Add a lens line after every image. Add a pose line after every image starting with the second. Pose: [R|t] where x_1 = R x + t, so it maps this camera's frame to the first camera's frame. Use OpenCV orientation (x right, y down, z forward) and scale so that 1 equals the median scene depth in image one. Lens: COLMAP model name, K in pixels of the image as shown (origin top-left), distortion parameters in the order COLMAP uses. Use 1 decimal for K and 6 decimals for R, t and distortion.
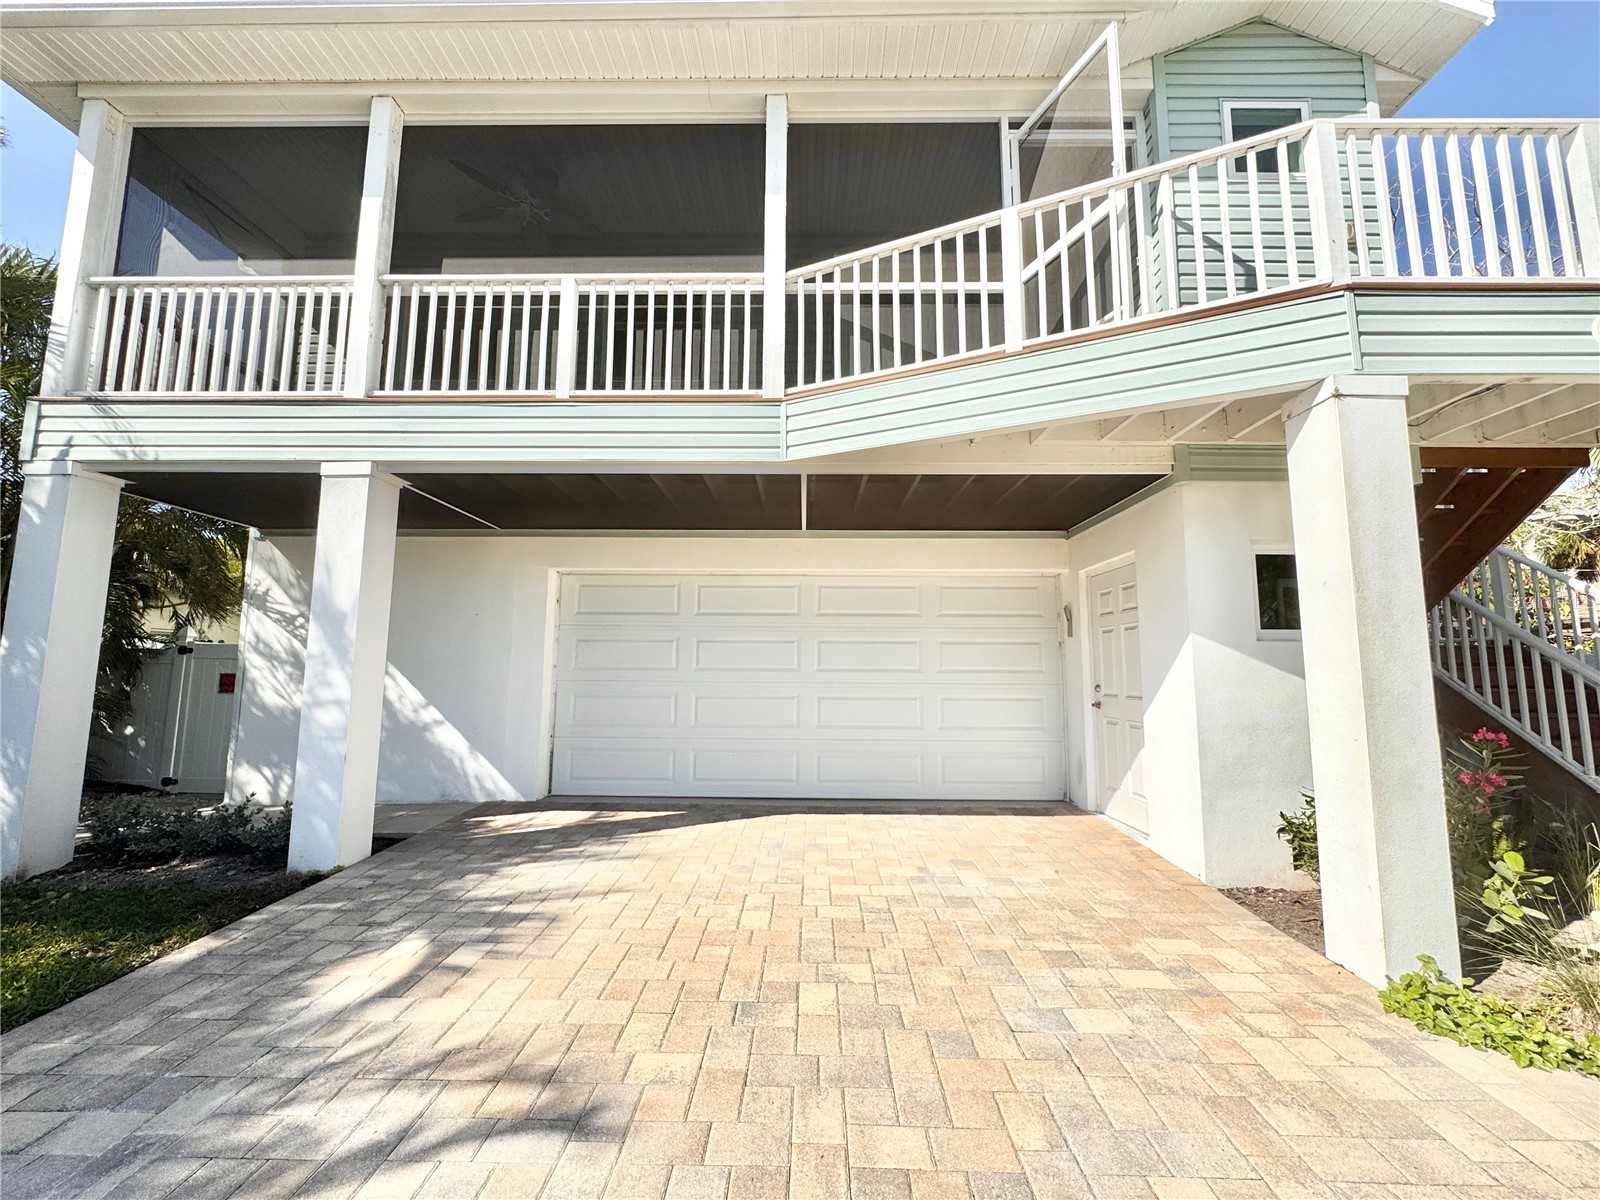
lens RADIAL K [[641.6, 0, 797.6], [0, 641.6, 599.3], [0, 0, 1]] dist [-0.002931, 0.000429]
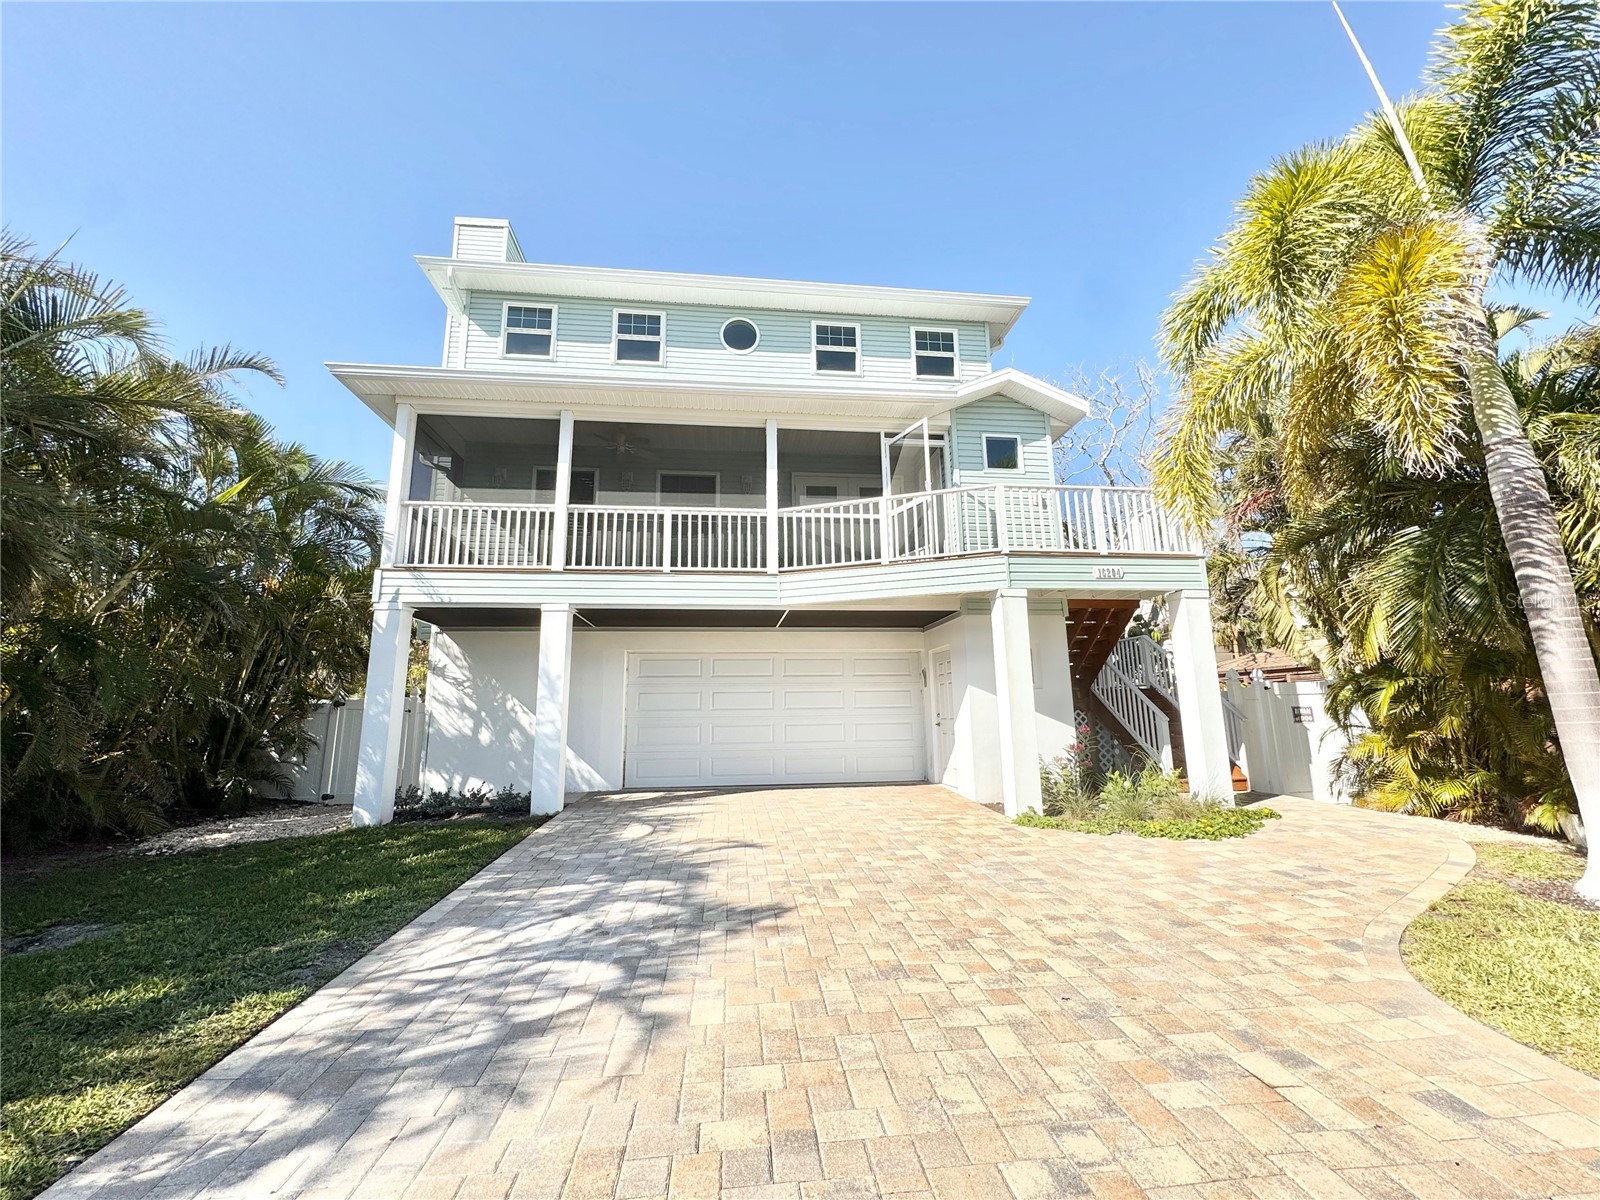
lens RADIAL K [[641.6, 0, 797.6], [0, 641.6, 599.3], [0, 0, 1]] dist [-0.002931, 0.000429]
pose [[0.991511, 0.002698, 0.129991, -0.214931], [0.006171, 0.997681, -0.067776, -0.086849], [-0.129873, 0.068003, 0.989196, -0.974016]]
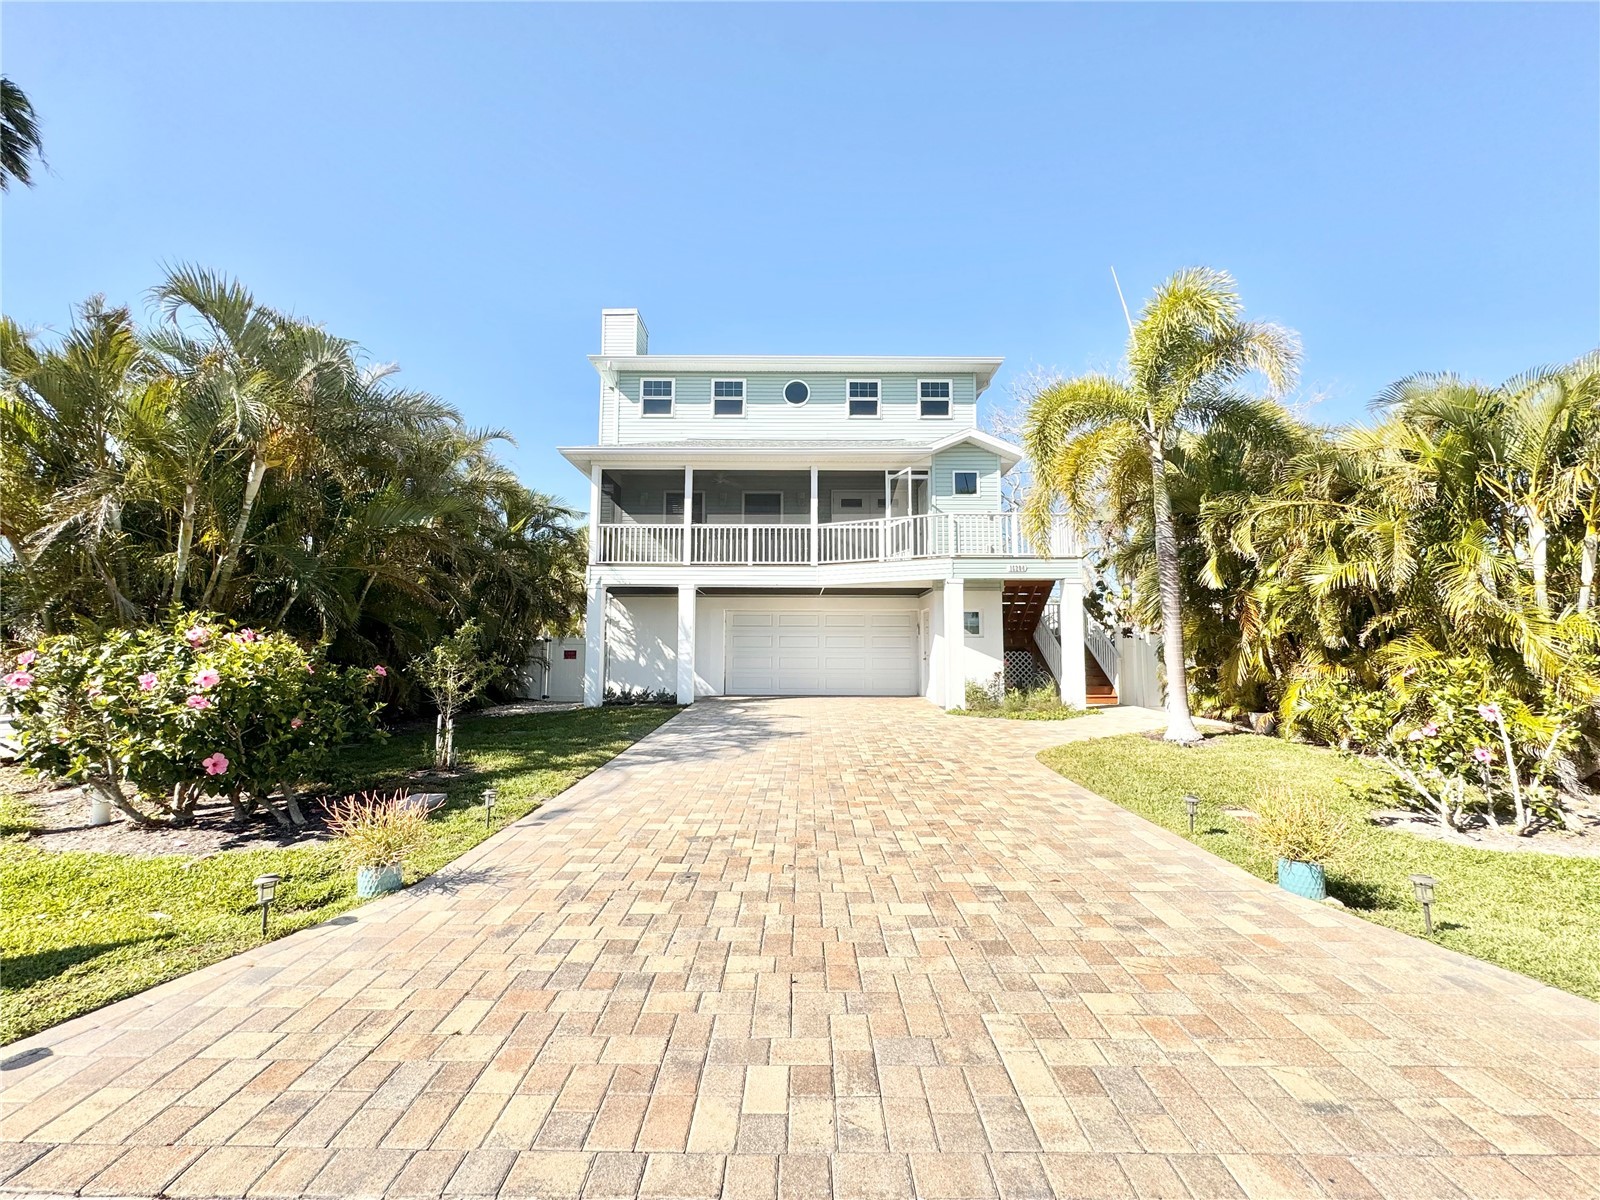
lens RADIAL K [[641.6, 0, 797.6], [0, 641.6, 599.3], [0, 0, 1]] dist [-0.002931, 0.000429]
pose [[0.999913, -0.004427, 0.012392, -0.159384], [0.004071, 0.999582, 0.028626, -0.219642], [-0.012513, -0.028573, 0.999513, -2.218792]]
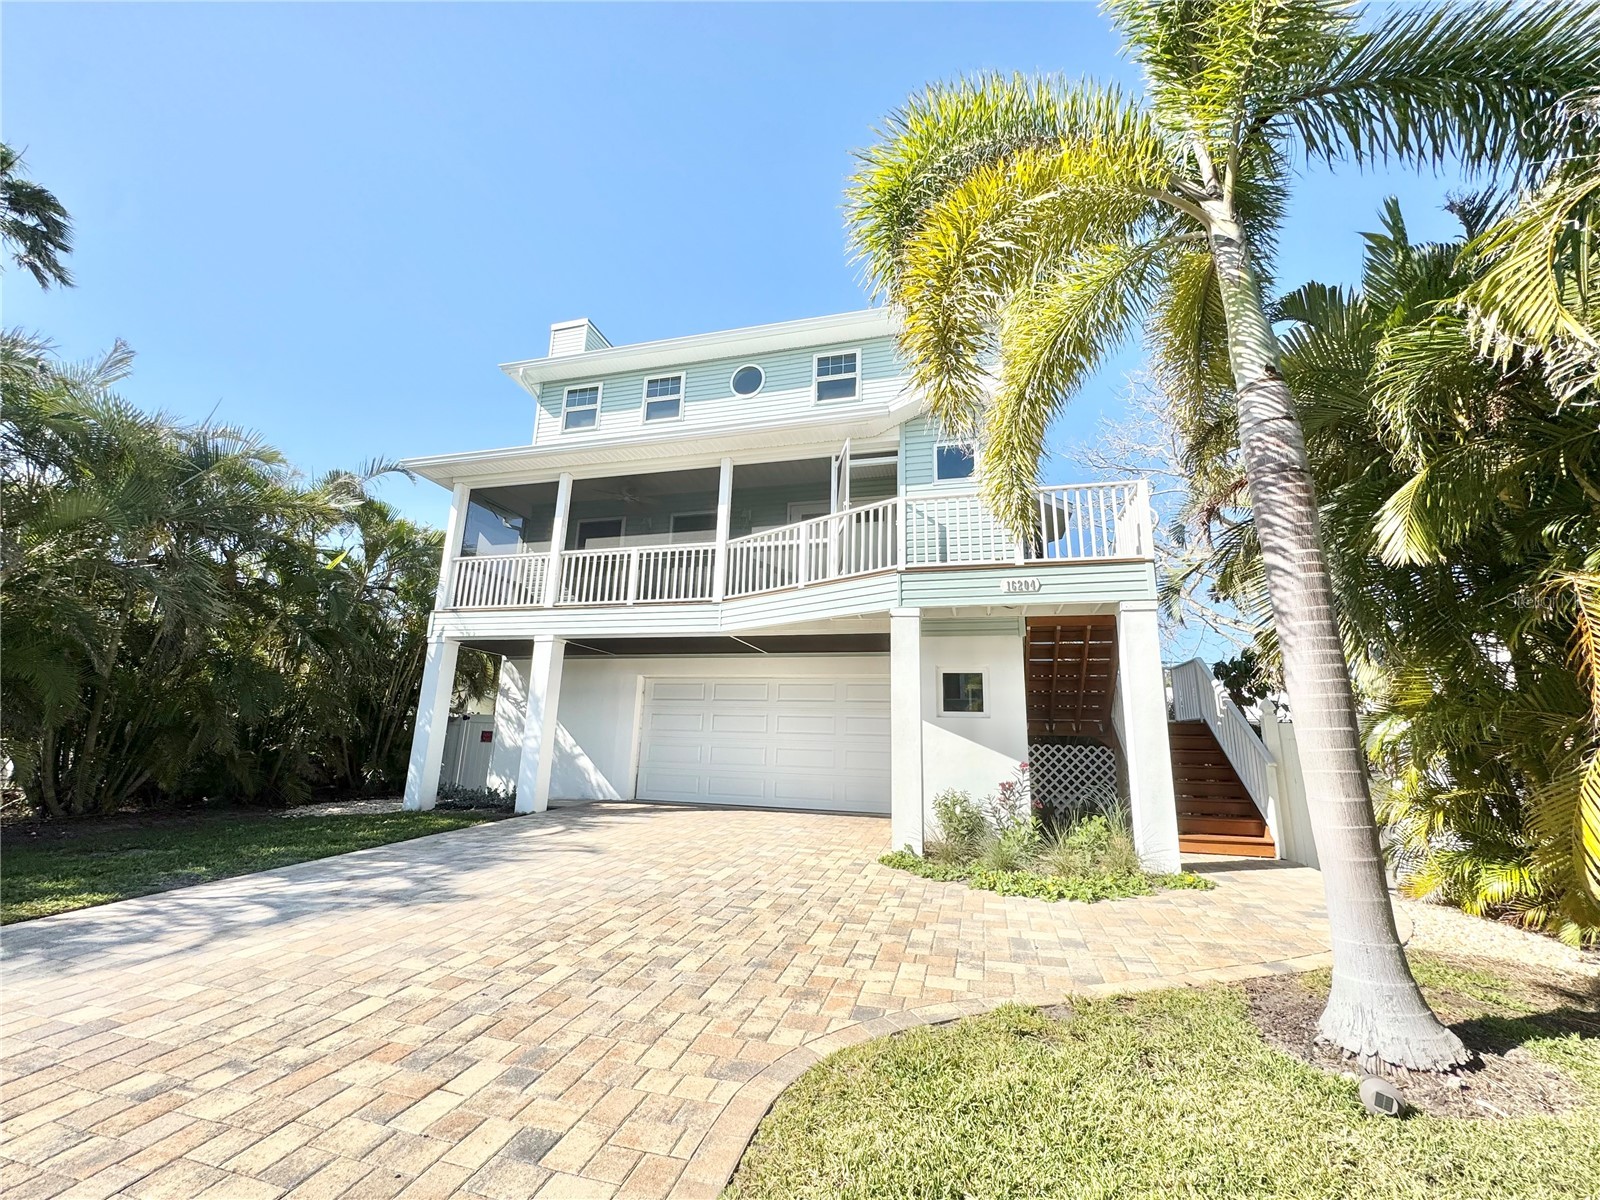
lens RADIAL K [[641.6, 0, 797.6], [0, 641.6, 599.3], [0, 0, 1]] dist [-0.002931, 0.000429]
pose [[0.968538, -0.035799, -0.246276, 0.721876], [0.007307, 0.993264, -0.115646, -0.065223], [0.248757, 0.110209, 0.962276, -0.967927]]
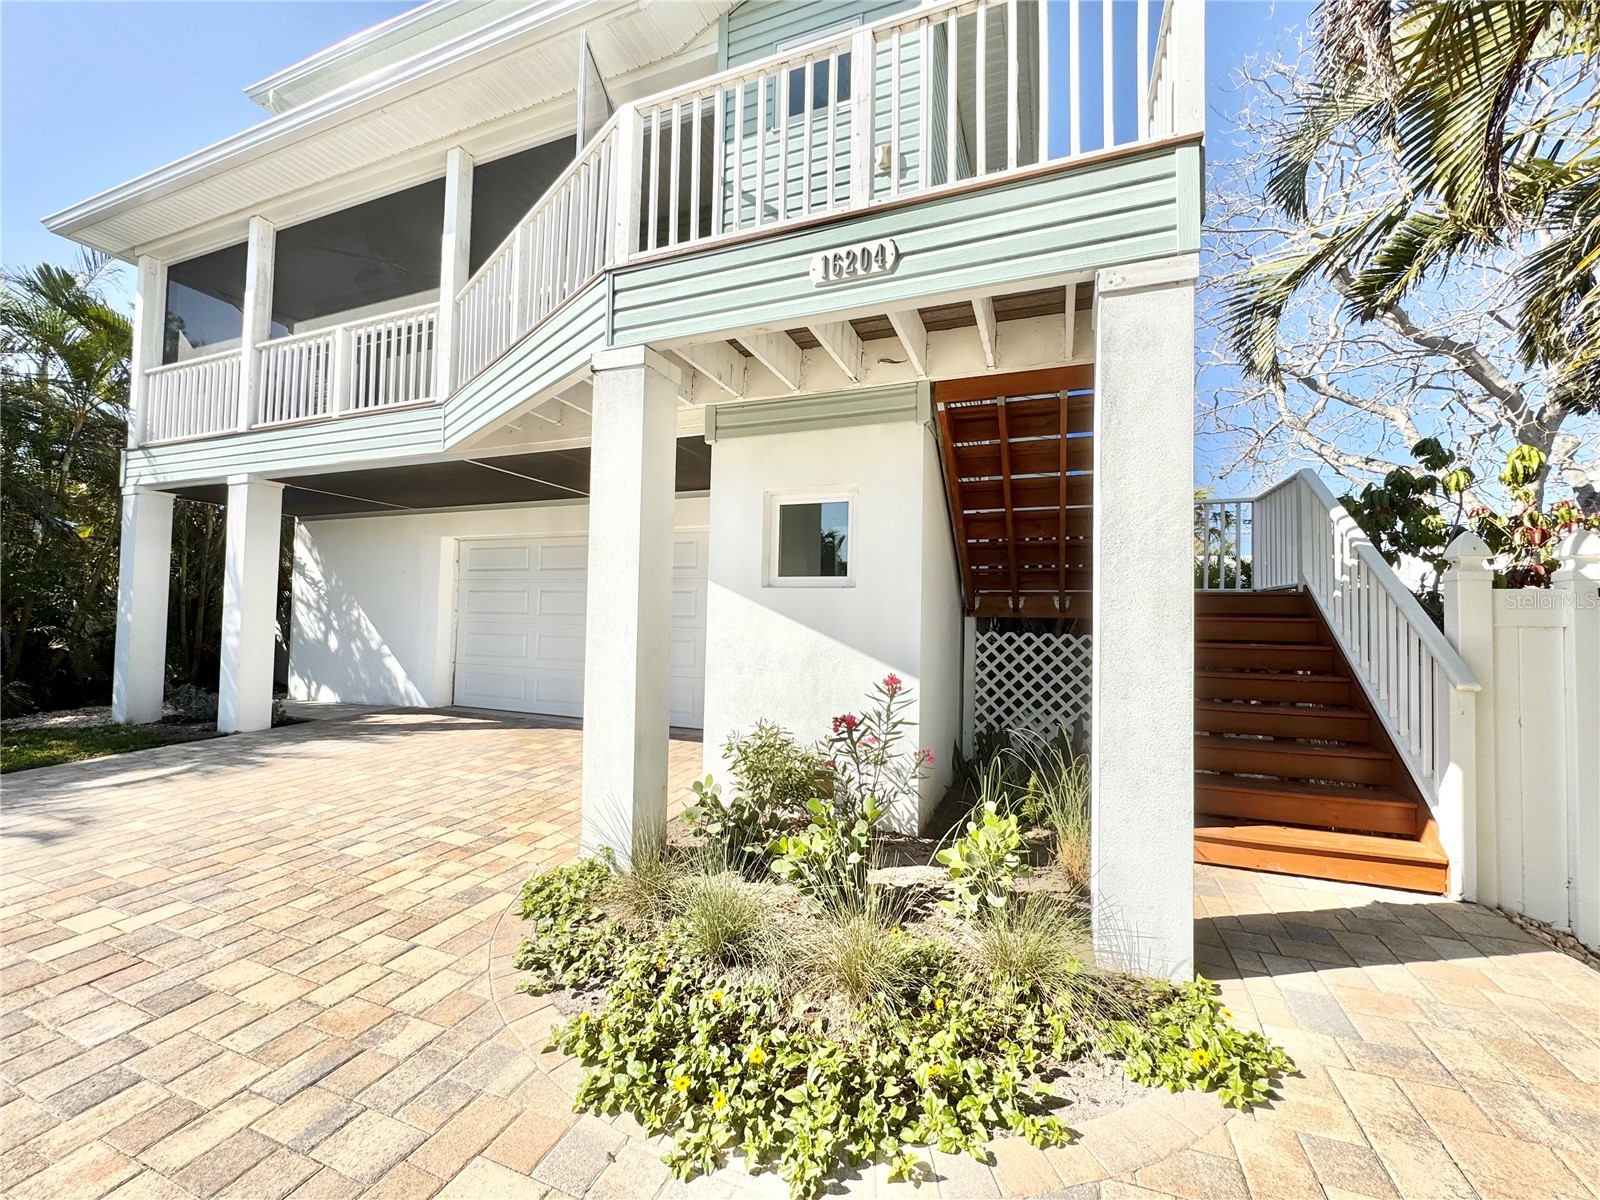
lens RADIAL K [[643.5, 0, 800.0], [0, 643.5, 600.0], [0, 0, 1]] dist [-0.000452, -0.000022]
pose [[0.934889, 0.000284, -0.354941, 1.038264], [0.026829, 0.997082, 0.071464, 0.009186], [0.353926, -0.076333, 0.932153, 0.017052]]
